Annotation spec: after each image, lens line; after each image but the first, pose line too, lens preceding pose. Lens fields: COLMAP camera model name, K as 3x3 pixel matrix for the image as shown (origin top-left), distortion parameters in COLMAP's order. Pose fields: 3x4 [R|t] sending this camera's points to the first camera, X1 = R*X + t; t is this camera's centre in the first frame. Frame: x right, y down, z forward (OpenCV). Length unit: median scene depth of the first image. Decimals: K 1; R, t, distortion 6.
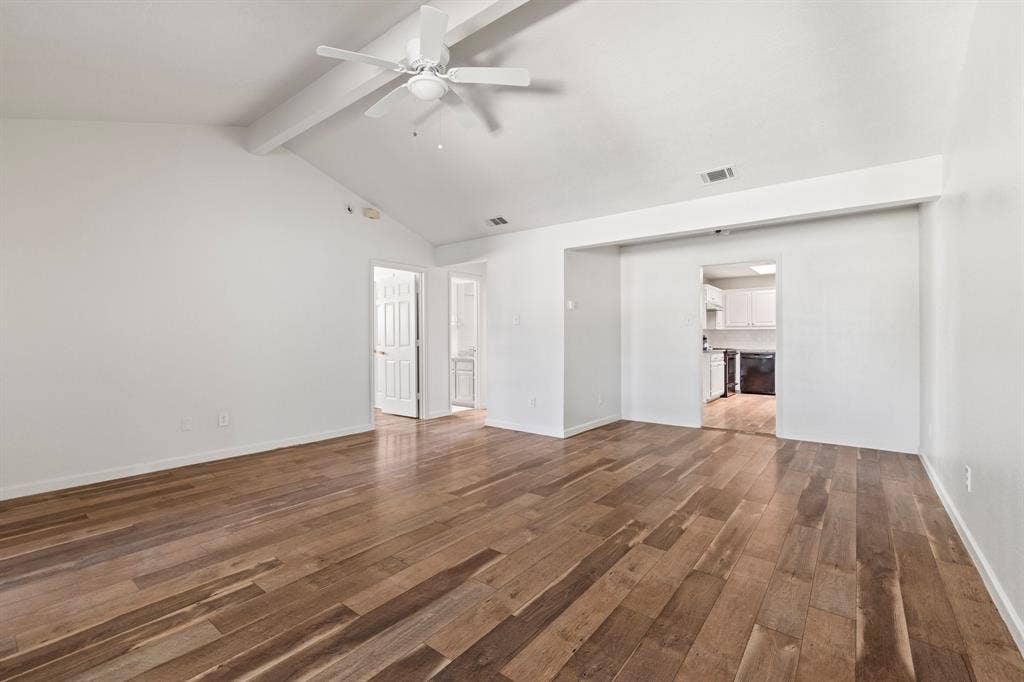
lens RADIAL K [[447.5, 0, 508.4], [0, 447.5, 341.4], [0, 0, 1]] dist [-0.004337, 0.000736]
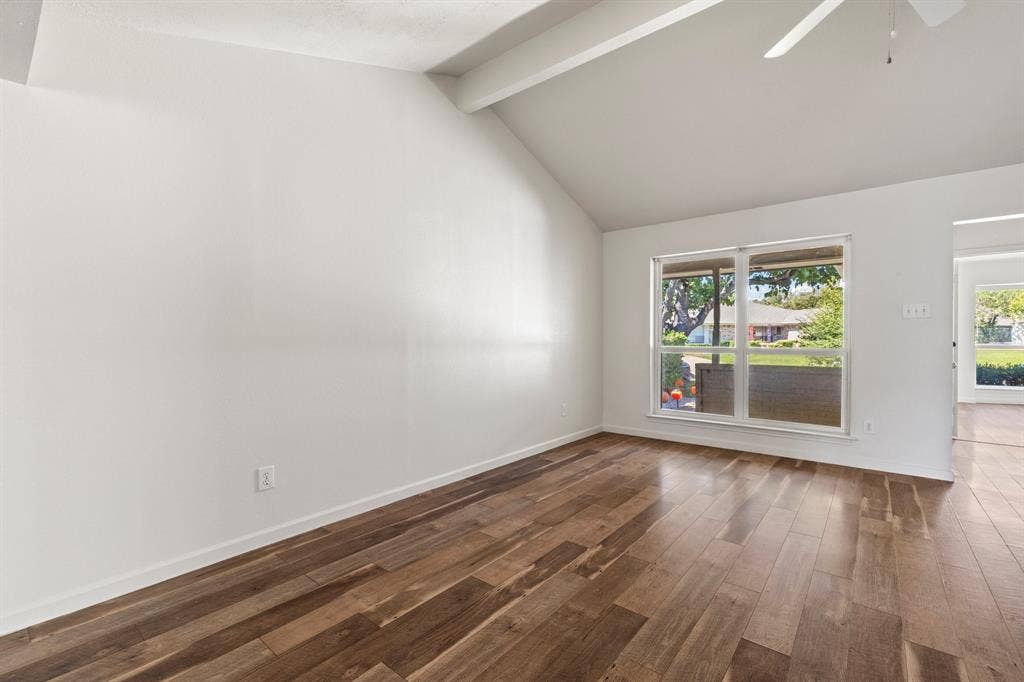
lens RADIAL K [[447.5, 0, 510.0], [0, 447.5, 339.0], [0, 0, 1]] dist [-0.004337, 0.000736]
pose [[-0.999864, 0.001927, 0.016364, 0.459274], [0.001947, 0.999997, 0.001174, -0.009729], [-0.016362, 0.001205, -0.999865, 2.010538]]
